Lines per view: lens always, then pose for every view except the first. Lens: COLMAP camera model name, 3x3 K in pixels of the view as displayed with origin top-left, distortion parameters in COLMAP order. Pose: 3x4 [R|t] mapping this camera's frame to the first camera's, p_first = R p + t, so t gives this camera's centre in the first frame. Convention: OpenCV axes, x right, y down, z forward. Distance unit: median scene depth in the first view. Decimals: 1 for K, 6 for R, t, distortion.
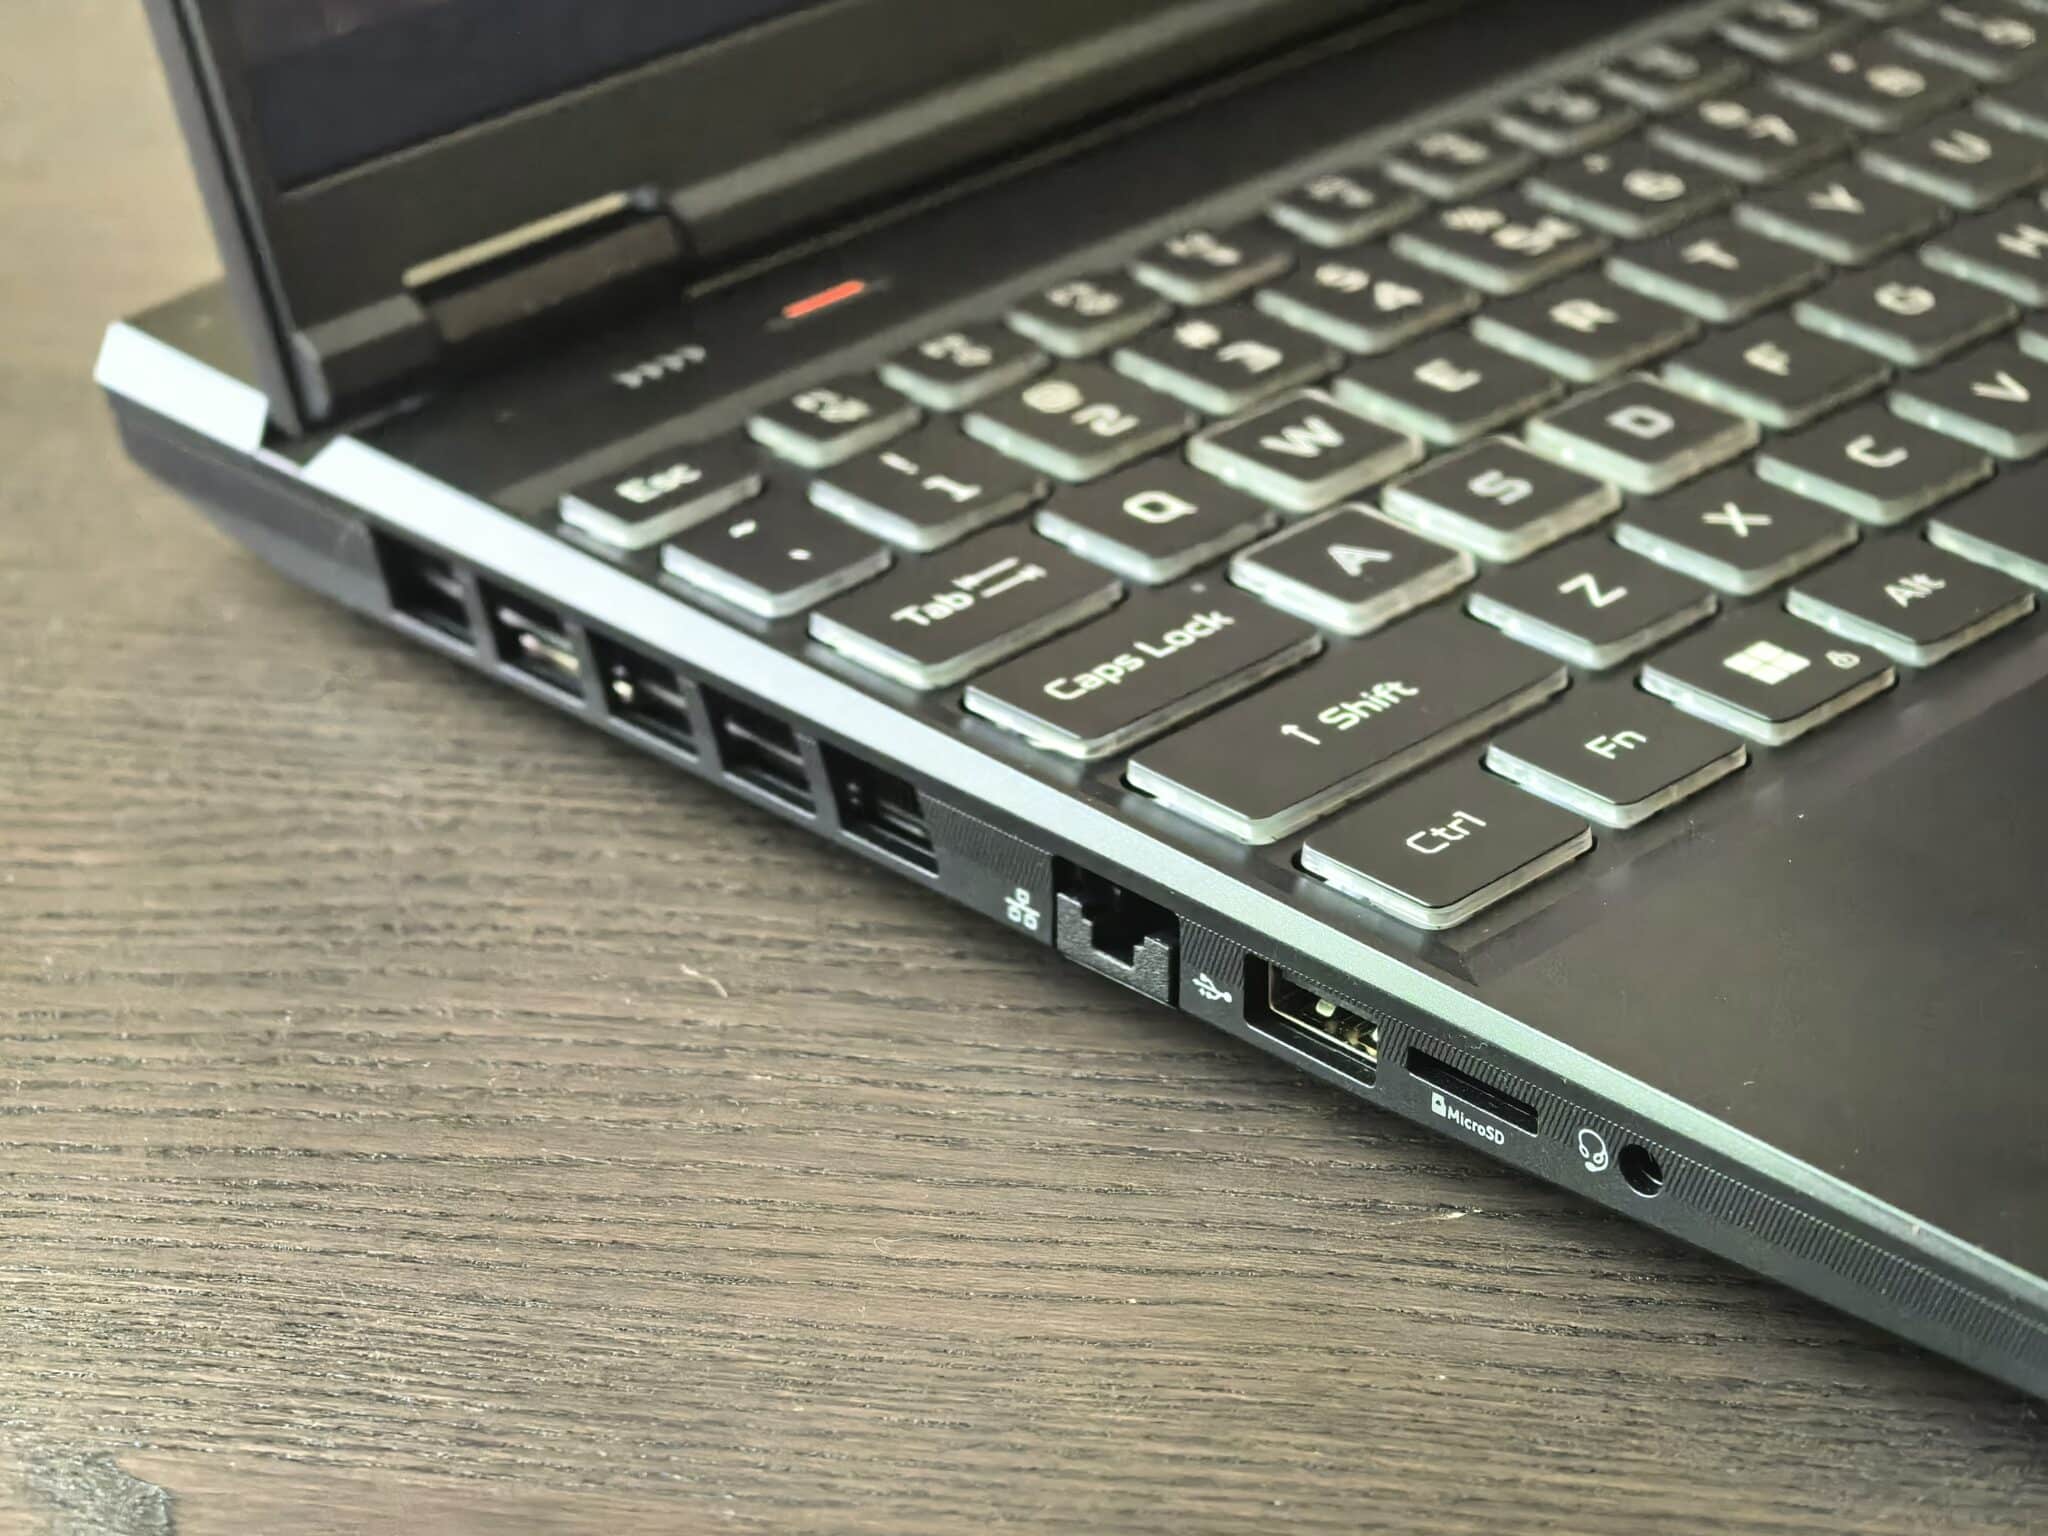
lens RADIAL K [[5674.6, 0, 1025.1], [0, 5674.6, 767.3], [0, 0, 1]] dist [0.070045, -0.548583]
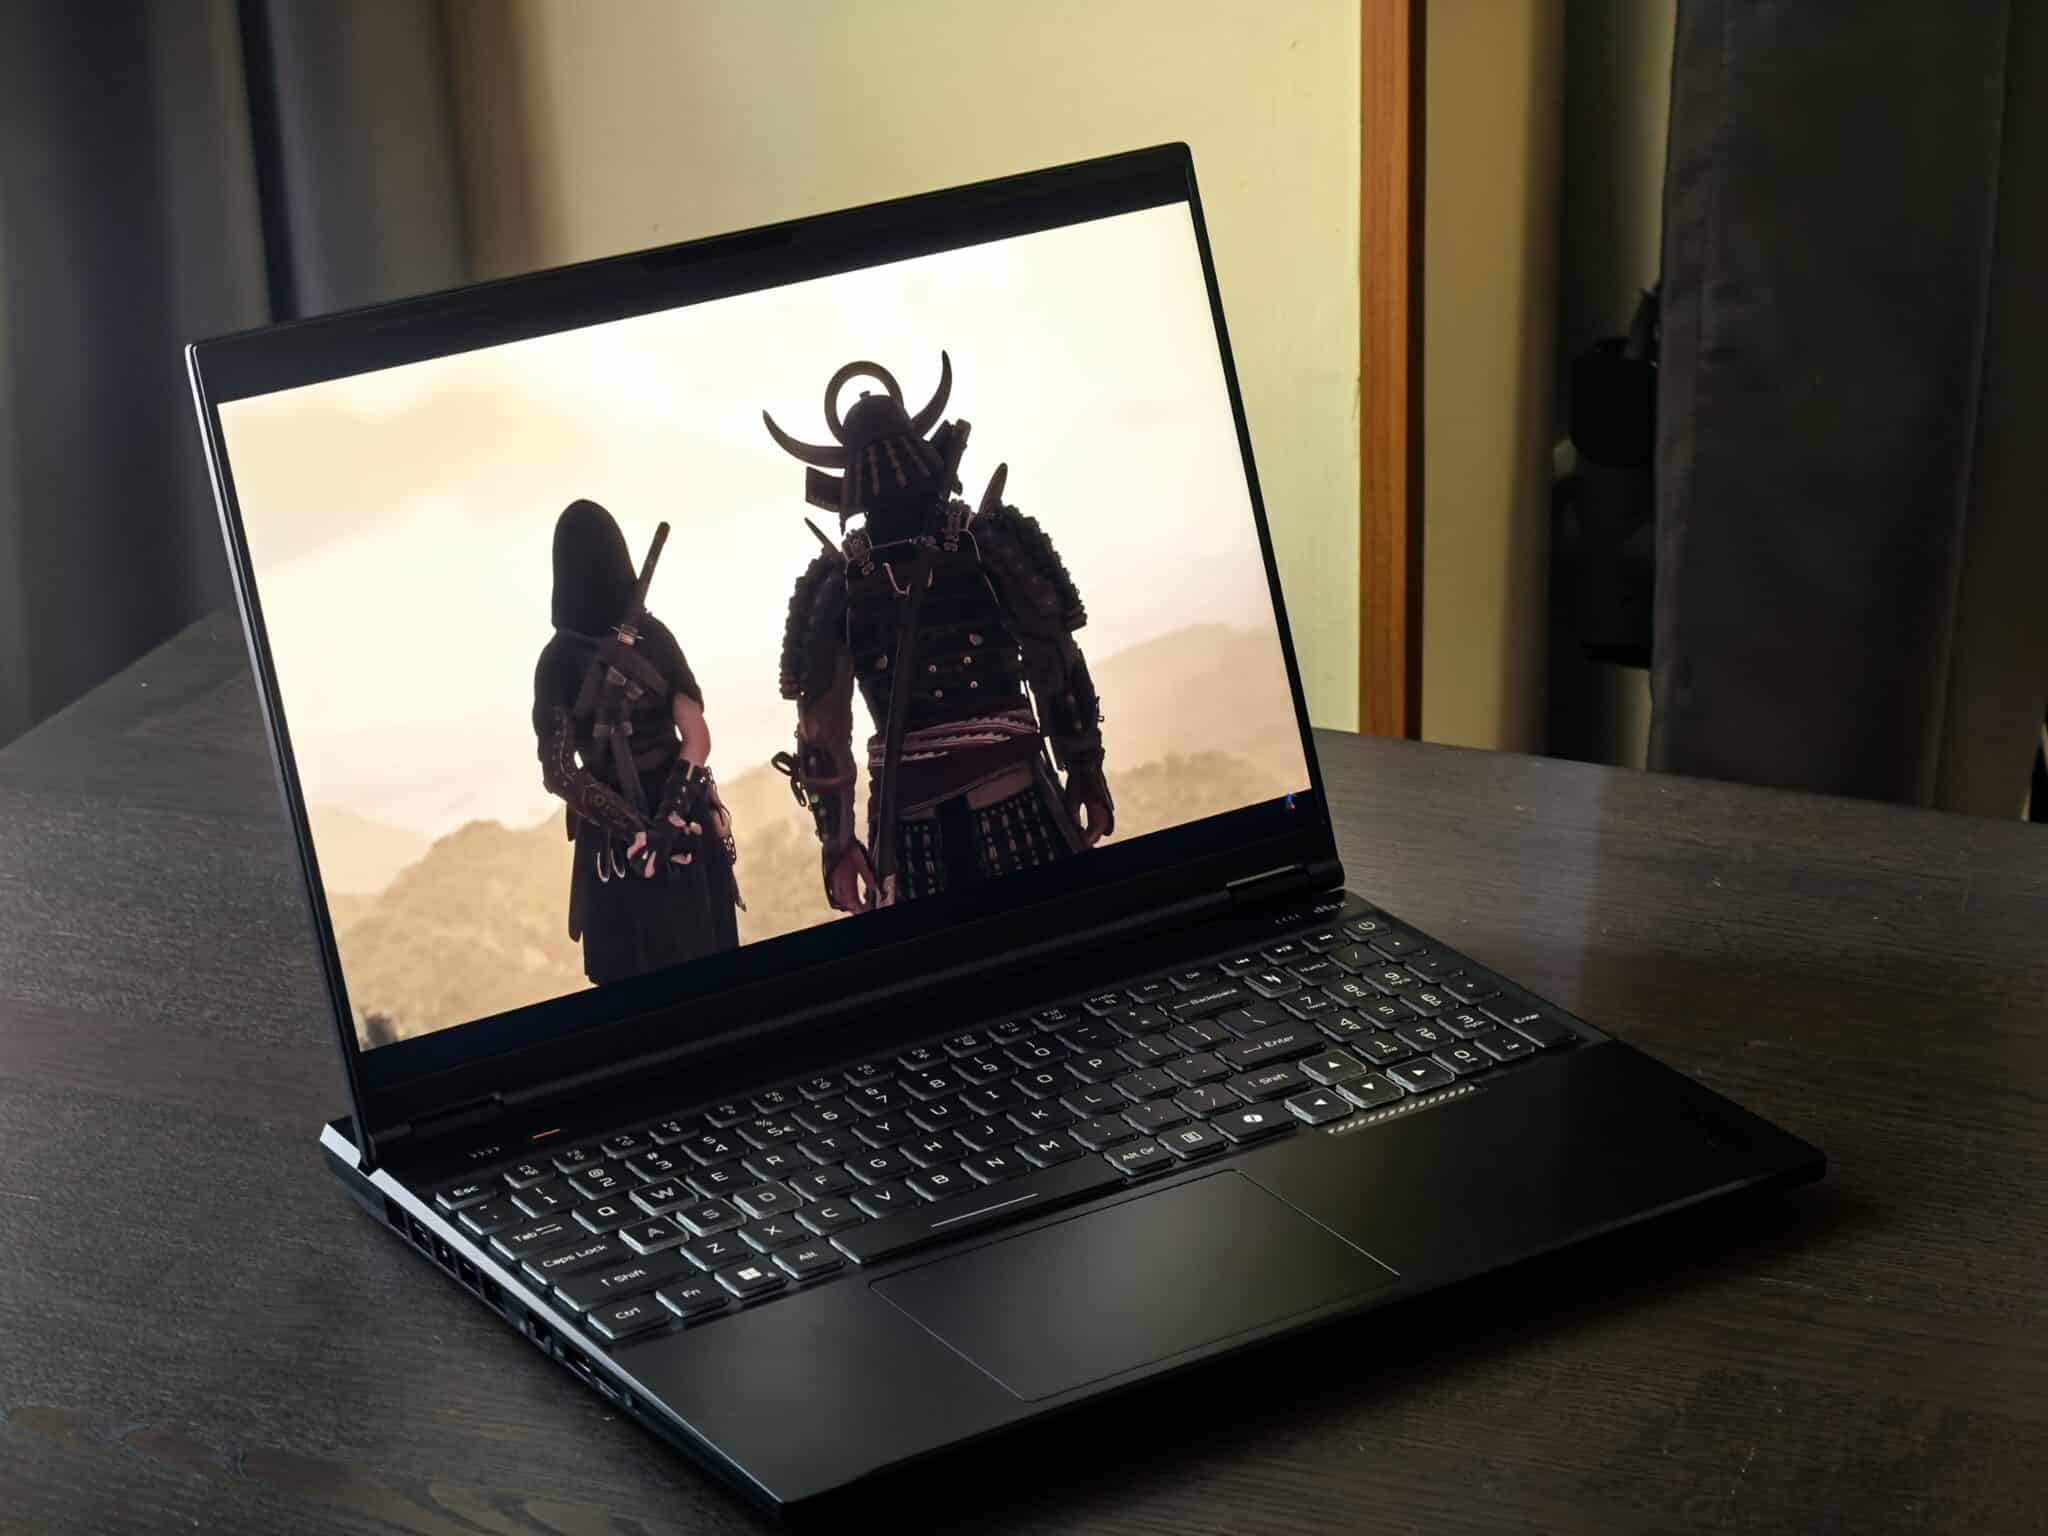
lens RADIAL K [[5674.6, 0, 1025.1], [0, 5674.6, 767.3], [0, 0, 1]] dist [0.070045, -0.548583]
pose [[0.980889, 0.070193, -0.181465, 0.844526], [-0.087939, 0.991900, -0.091663, -0.020910], [0.173561, 0.105869, 0.979116, -2.216888]]
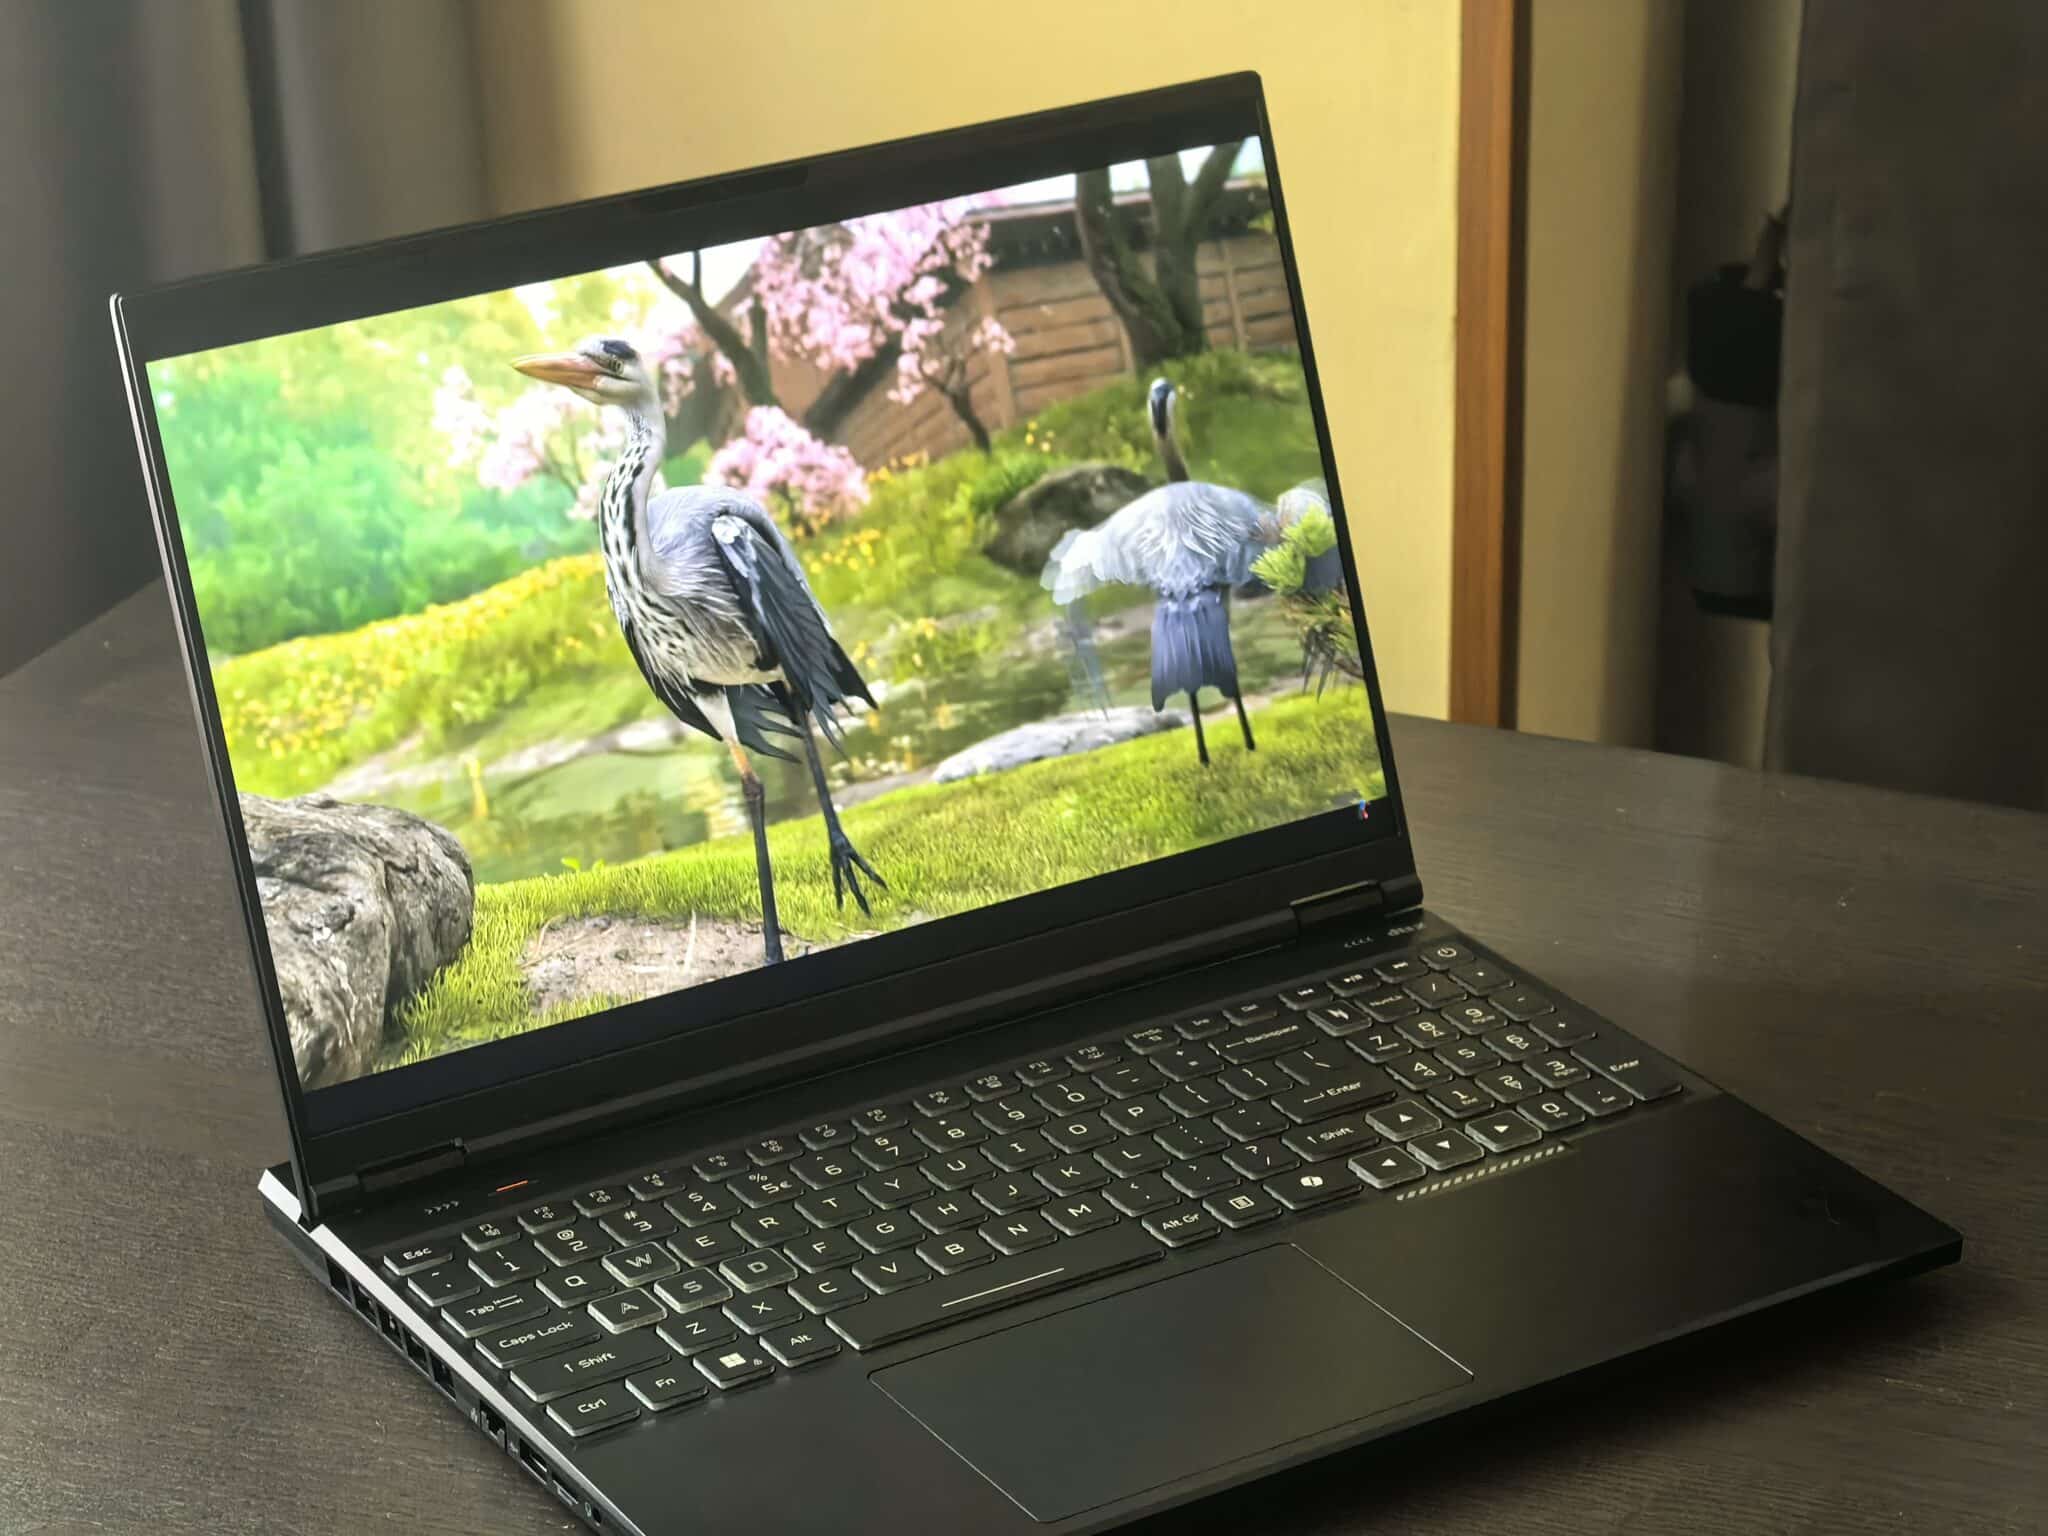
lens RADIAL K [[5674.6, 0, 1025.1], [0, 5674.6, 767.3], [0, 0, 1]] dist [0.070045, -0.548583]
pose [[0.976009, 0.089123, -0.198655, 0.804869], [-0.104060, 0.992376, -0.066047, -0.139412], [0.191254, 0.085135, 0.977841, -1.823848]]
